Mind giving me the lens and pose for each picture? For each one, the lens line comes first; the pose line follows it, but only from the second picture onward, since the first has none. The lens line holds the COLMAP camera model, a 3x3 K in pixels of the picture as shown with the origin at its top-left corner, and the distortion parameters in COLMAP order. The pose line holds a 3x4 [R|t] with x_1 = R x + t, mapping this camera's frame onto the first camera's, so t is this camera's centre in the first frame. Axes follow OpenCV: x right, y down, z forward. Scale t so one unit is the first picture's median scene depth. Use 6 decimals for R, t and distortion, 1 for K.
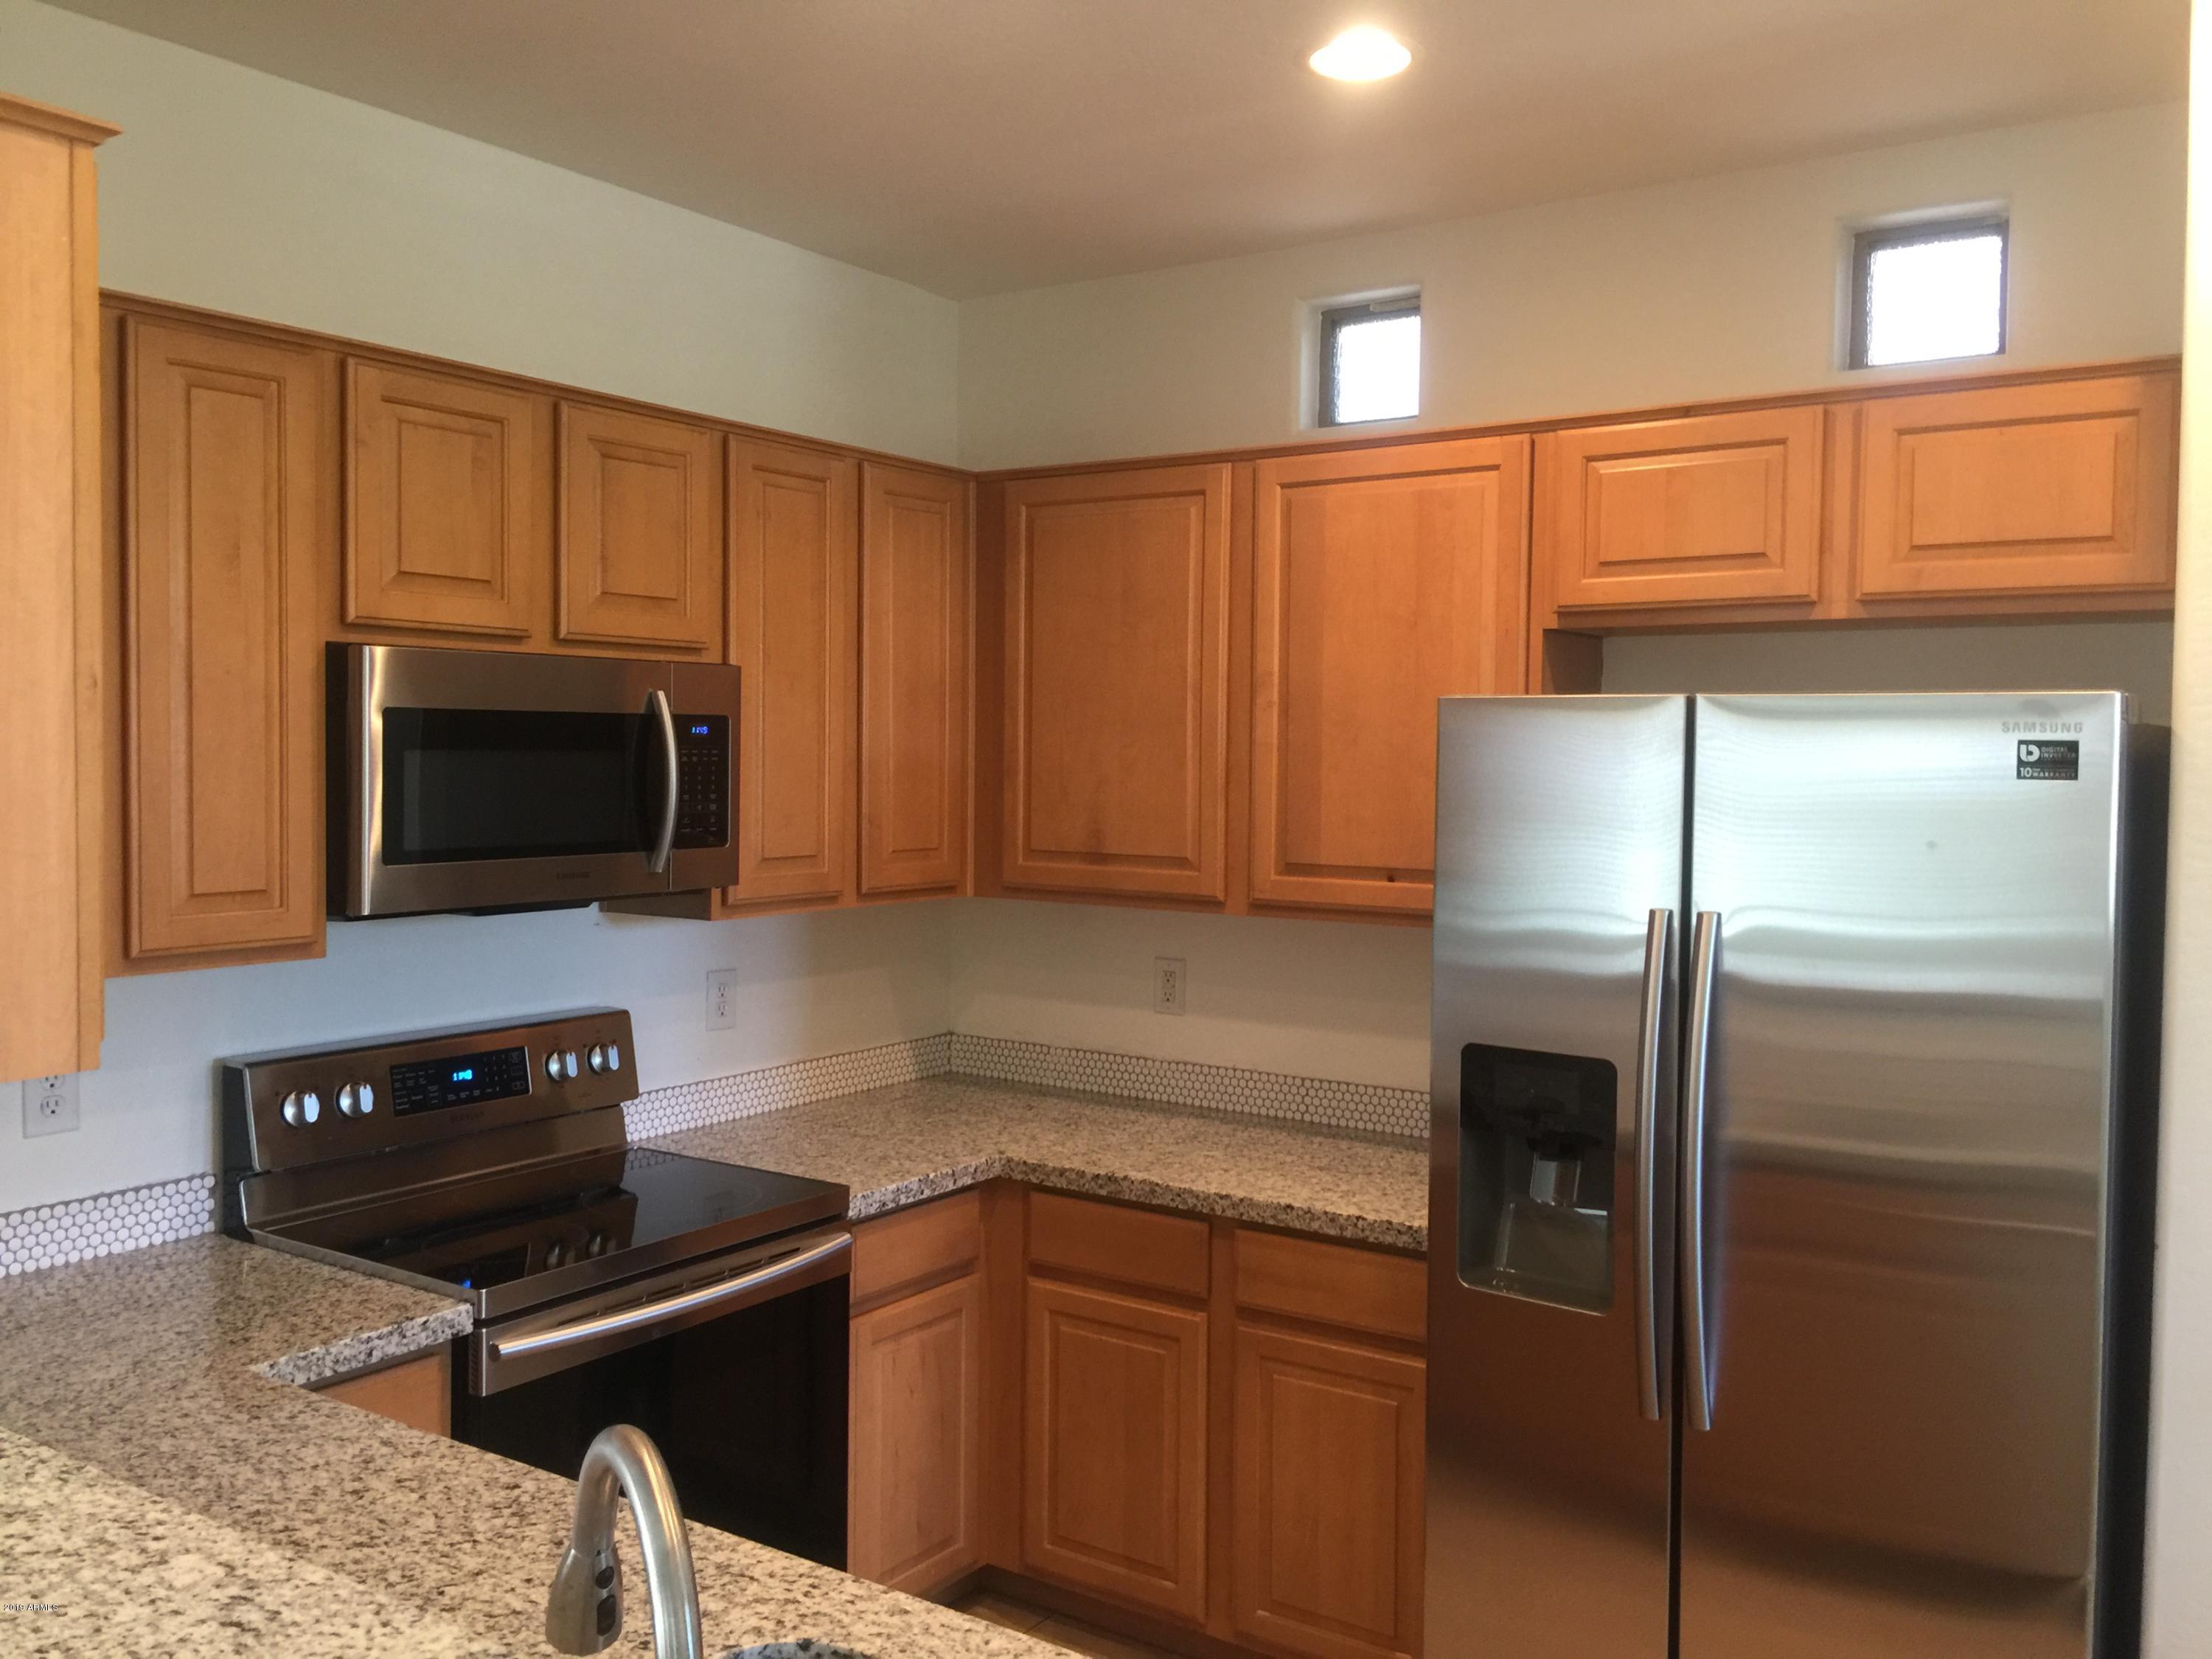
lens RADIAL K [[1872.3, 0, 1106.0], [0, 1872.3, 829.5], [0, 0, 1]] dist [0.091065, -0.134119]
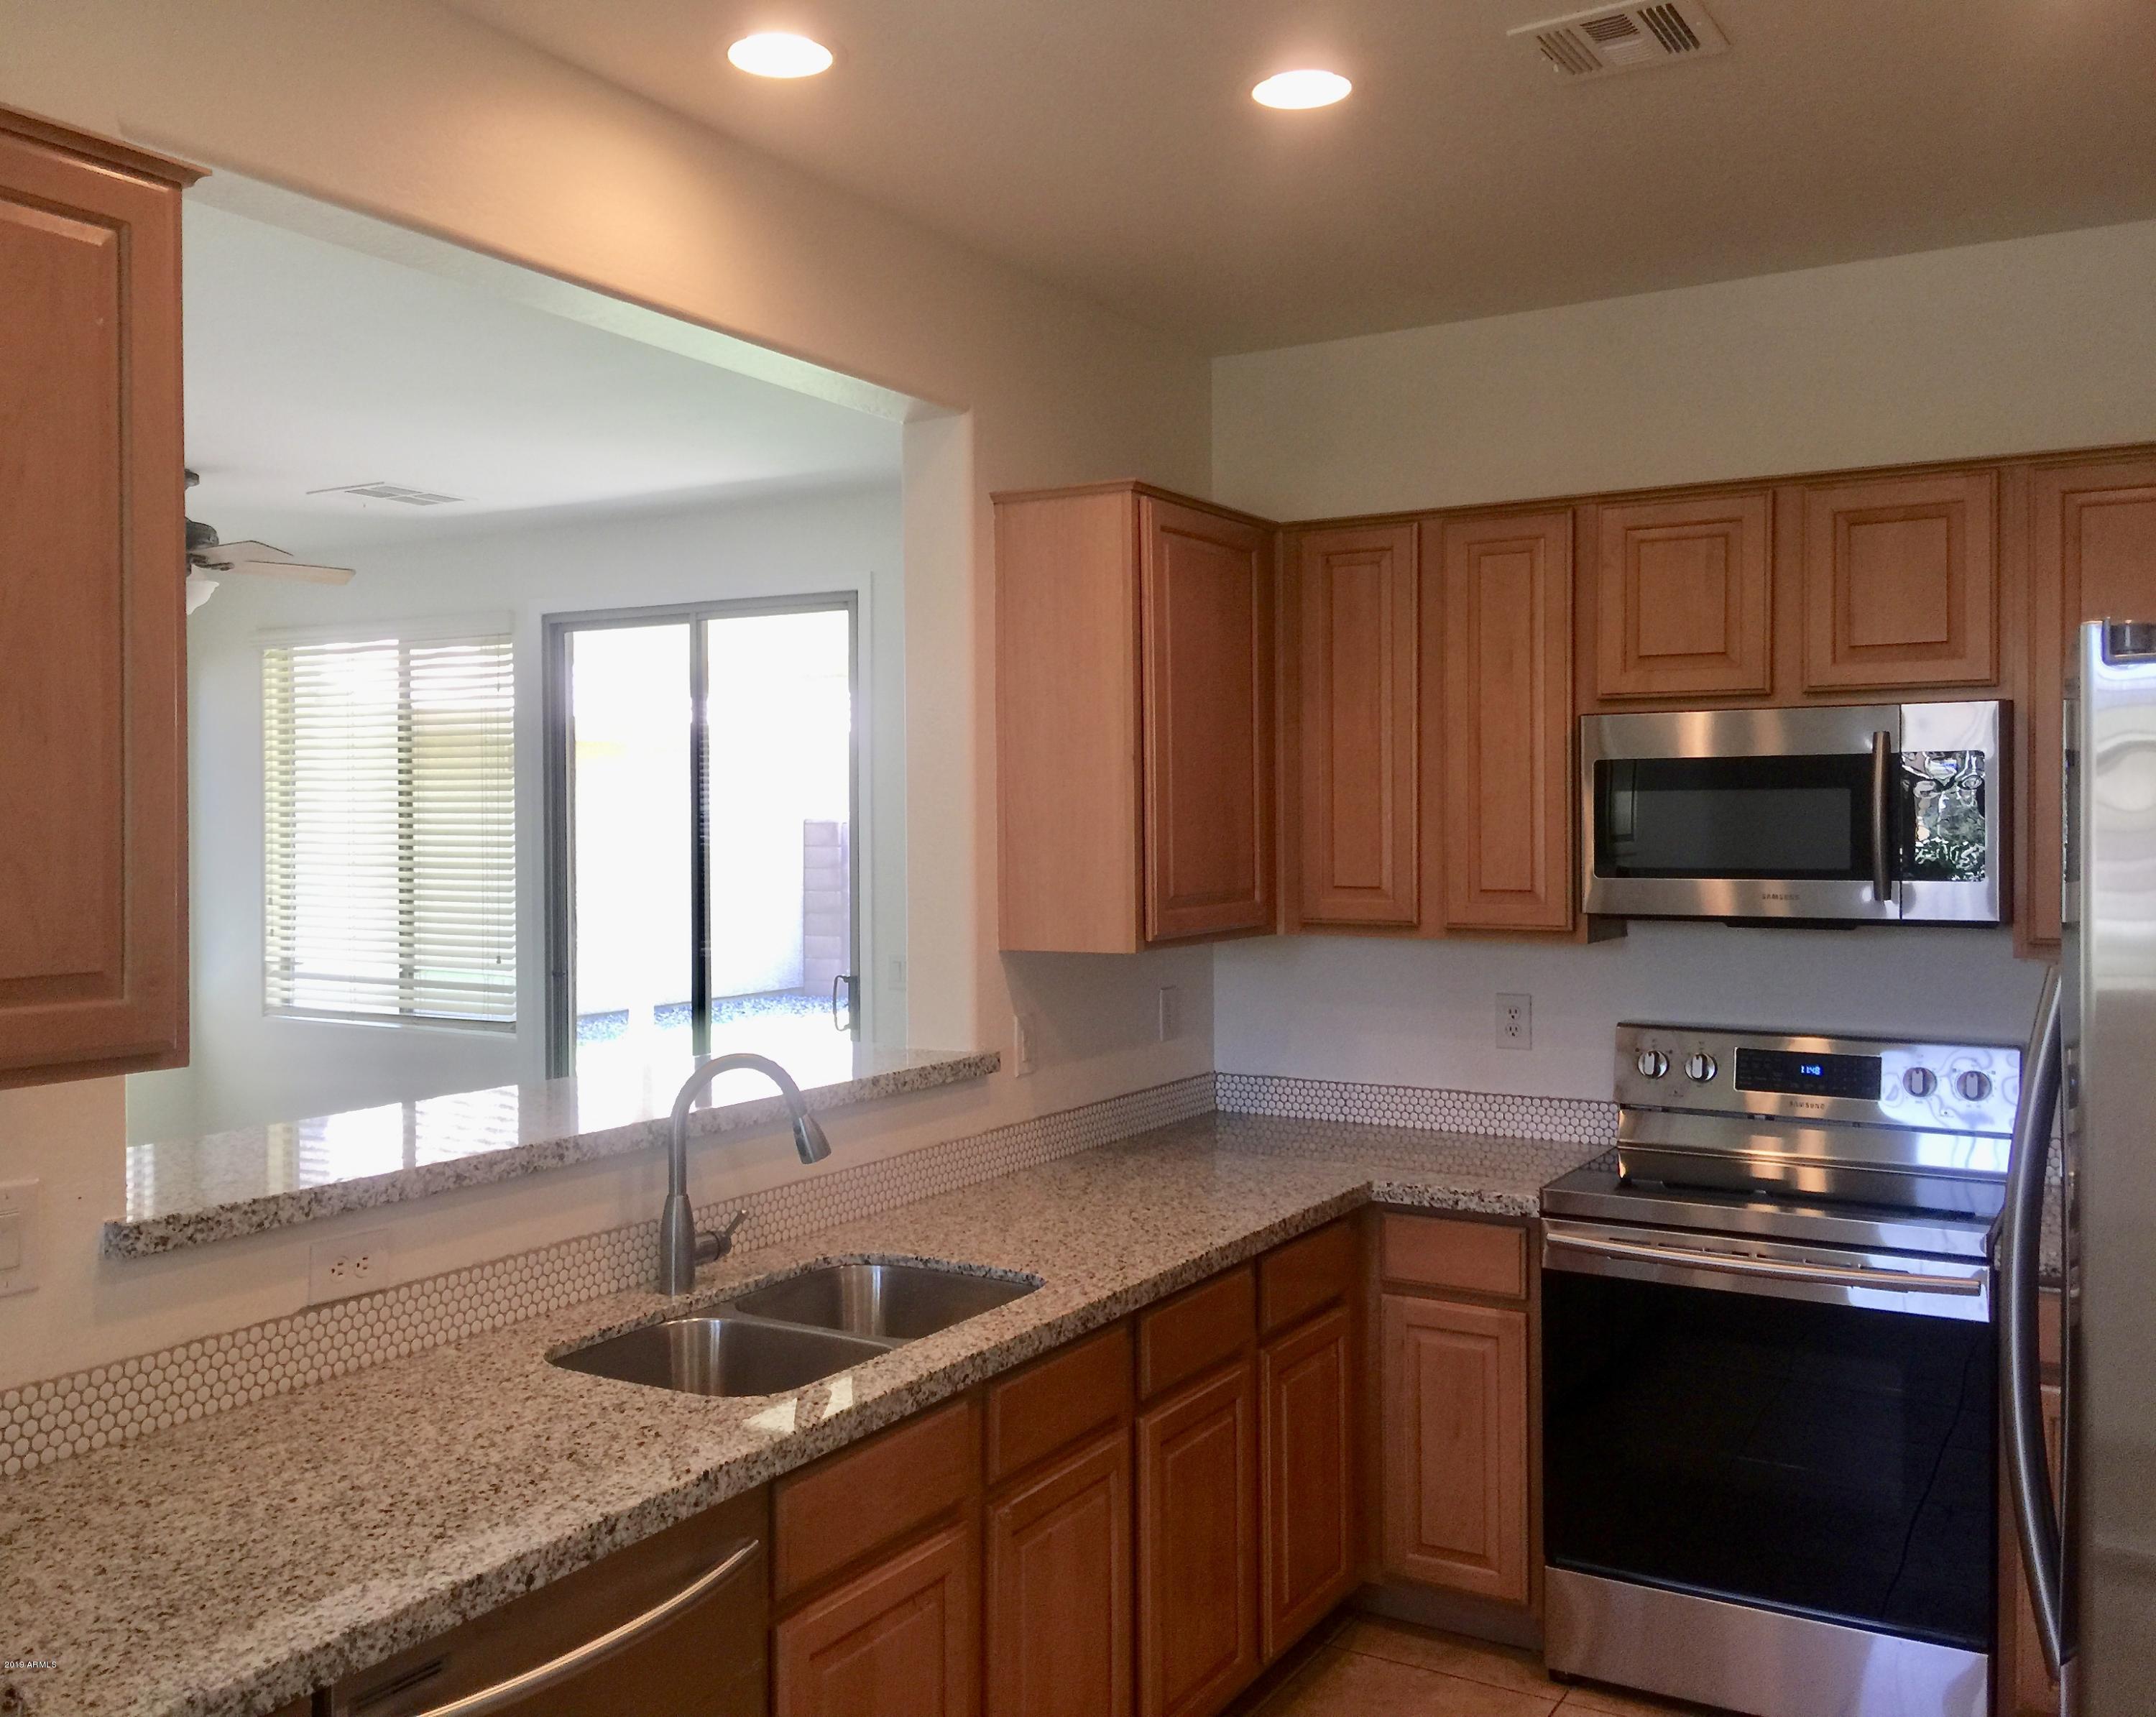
lens RADIAL K [[1950.0, 0, 1015.3], [0, 1950.0, 862.6], [0, 0, 1]] dist [0.099582, -0.145852]
pose [[0.037540, 0.010971, -0.999235, 0.835667], [-0.040256, 0.999145, 0.009458, 0.010005], [0.998484, 0.039870, 0.037949, 0.444792]]
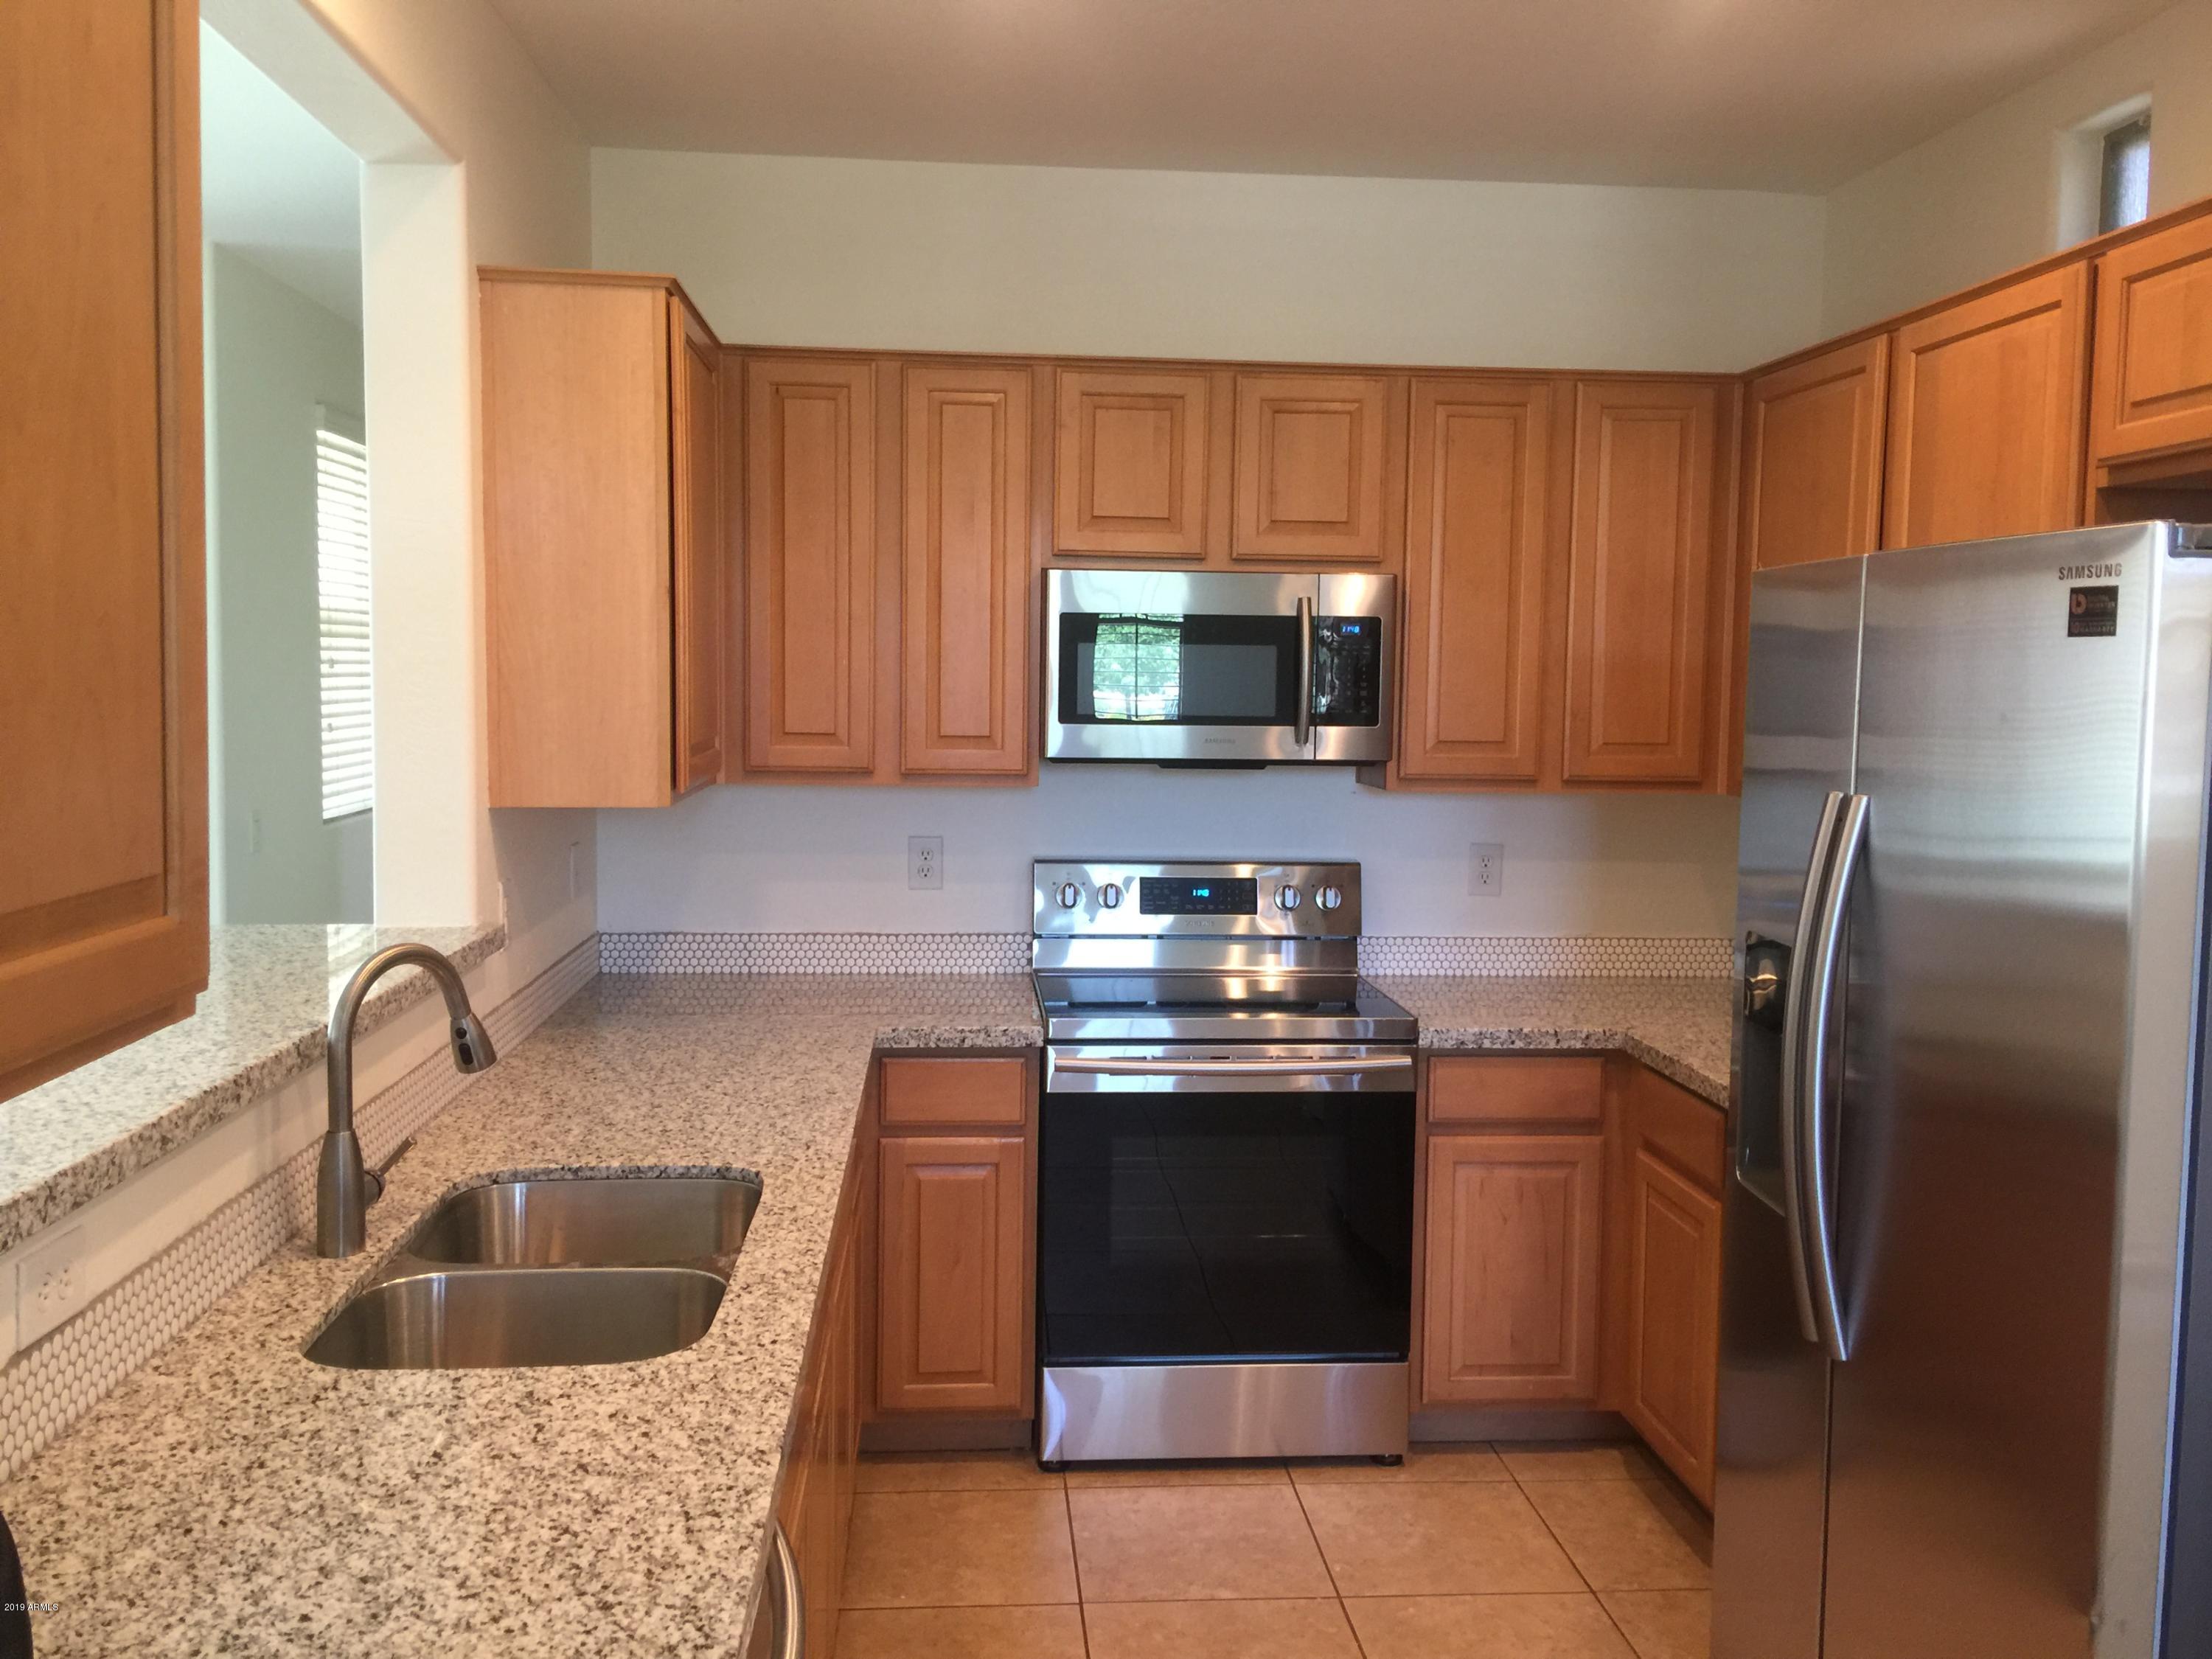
lens RADIAL K [[1872.3, 0, 1106.0], [0, 1872.3, 829.5], [0, 0, 1]] dist [0.091065, -0.134119]
pose [[0.626133, 0.063188, -0.777152, 0.624029], [-0.043192, 0.997991, 0.046345, 0.026410], [0.778519, 0.004549, 0.627605, 0.114909]]
